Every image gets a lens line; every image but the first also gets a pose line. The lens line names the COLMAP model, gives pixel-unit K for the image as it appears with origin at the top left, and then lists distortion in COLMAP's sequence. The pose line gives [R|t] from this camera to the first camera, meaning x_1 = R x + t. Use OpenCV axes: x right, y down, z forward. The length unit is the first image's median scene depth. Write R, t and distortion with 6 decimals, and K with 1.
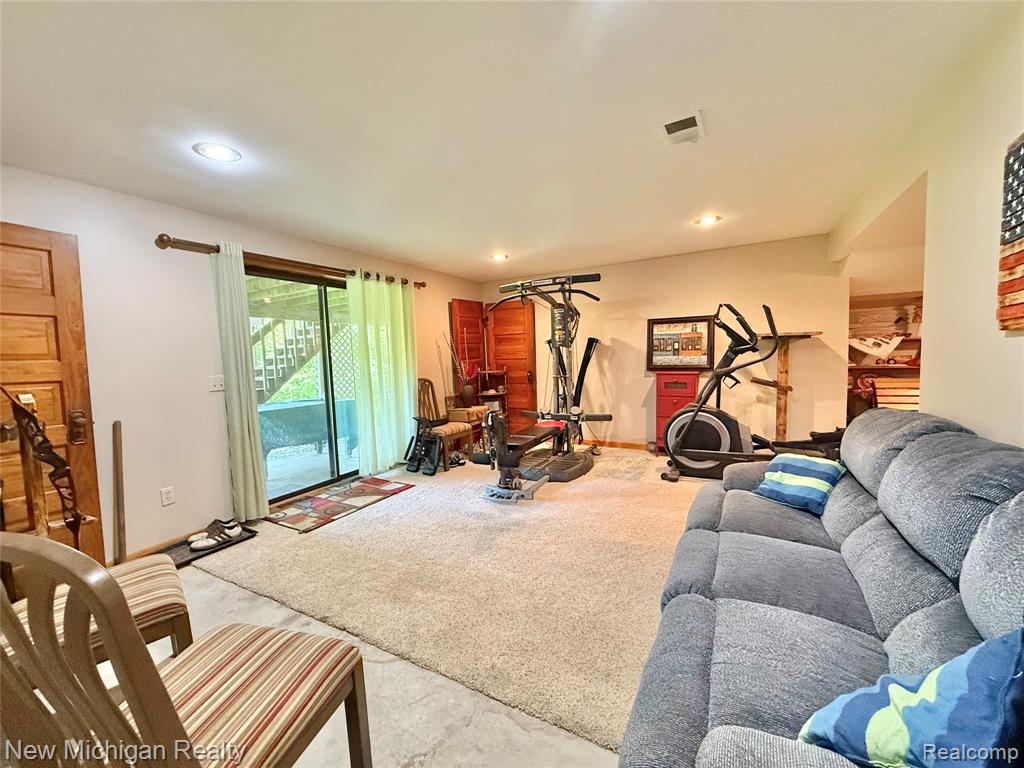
lens RADIAL K [[421.6, 0, 512.0], [0, 421.6, 384.0], [0, 0, 1]] dist [-0.000871, -0.000028]
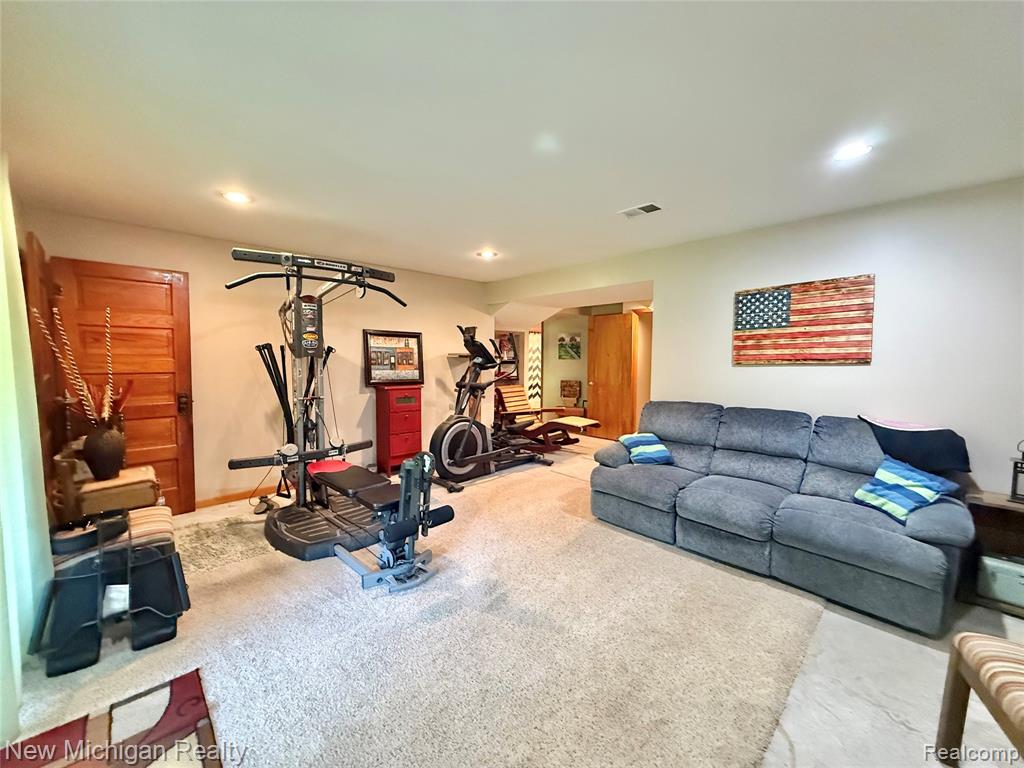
lens RADIAL K [[421.6, 0, 512.0], [0, 421.6, 384.0], [0, 0, 1]] dist [-0.000871, -0.000028]
pose [[0.266512, -0.029199, 0.963389, -0.485305], [0.052563, 0.998494, 0.015722, -0.037266], [-0.962397, 0.046448, 0.267645, 0.494102]]
